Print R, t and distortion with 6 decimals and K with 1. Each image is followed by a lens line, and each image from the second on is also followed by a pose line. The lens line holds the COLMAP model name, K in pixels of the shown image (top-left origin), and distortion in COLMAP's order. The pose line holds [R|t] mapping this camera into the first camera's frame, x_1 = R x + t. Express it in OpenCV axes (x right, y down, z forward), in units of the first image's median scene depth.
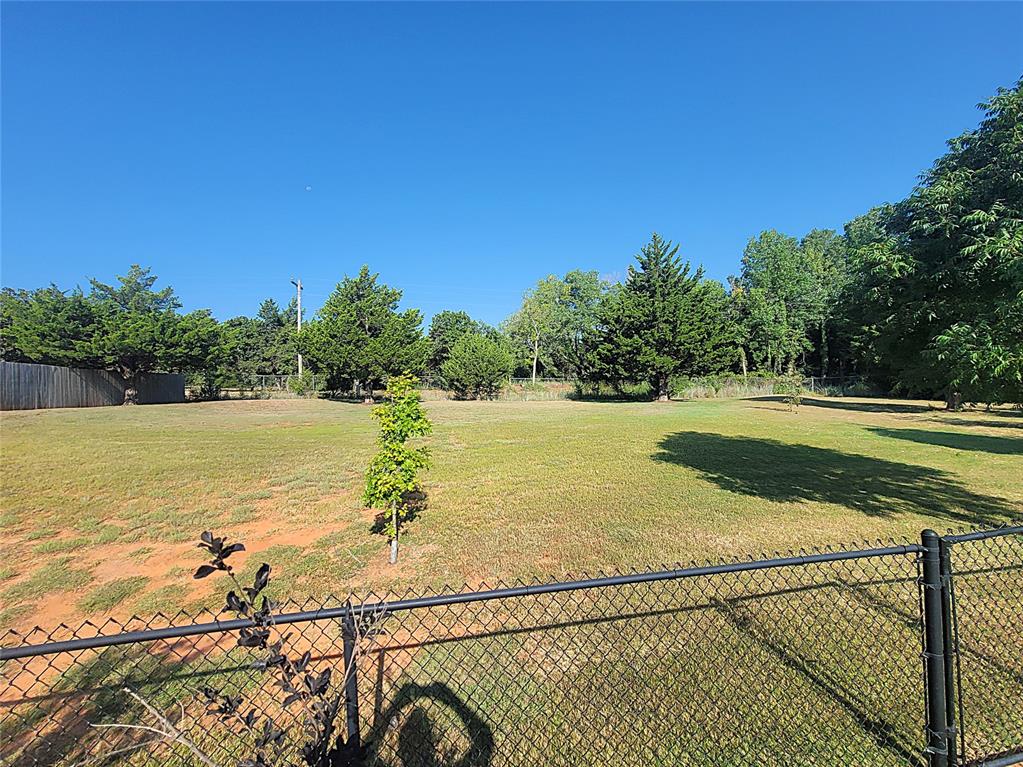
lens RADIAL K [[425.4, 0, 509.3], [0, 425.4, 381.3], [0, 0, 1]] dist [-0.000459, 0.000164]
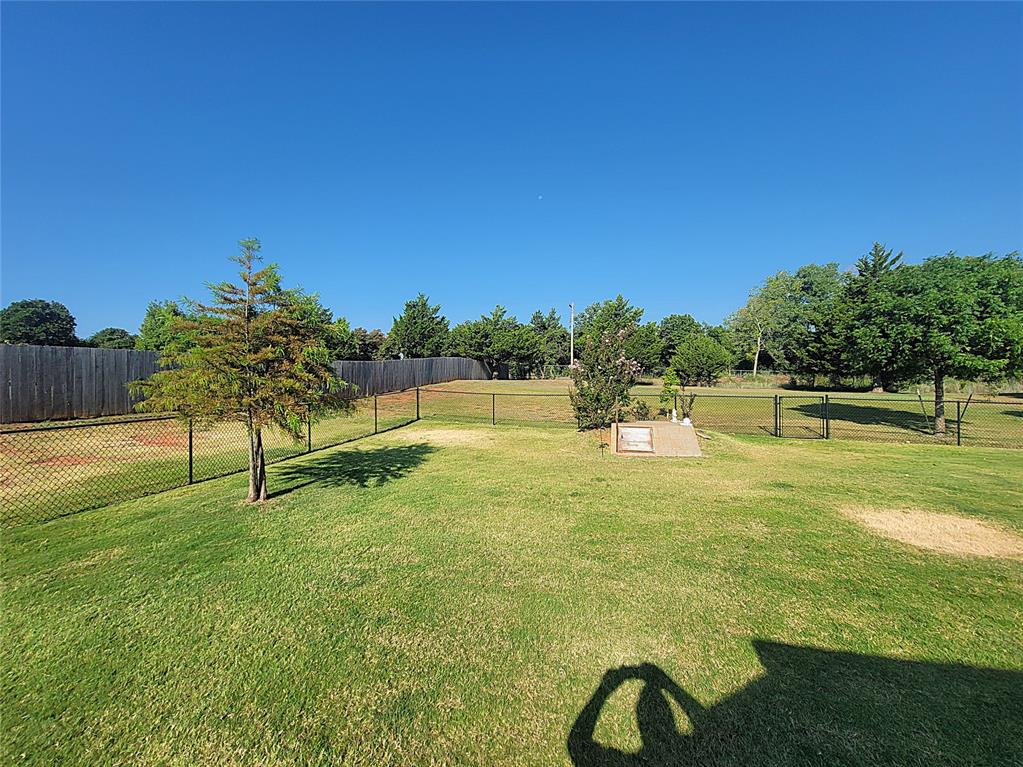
lens RADIAL K [[425.4, 0, 505.3], [0, 425.4, 384.3], [0, 0, 1]] dist [-0.000459, 0.000164]
pose [[0.874365, 0.034652, -0.484030, 0.040534], [-0.020905, 0.999211, 0.033771, 0.006395], [0.484818, -0.019410, 0.874400, -0.437106]]
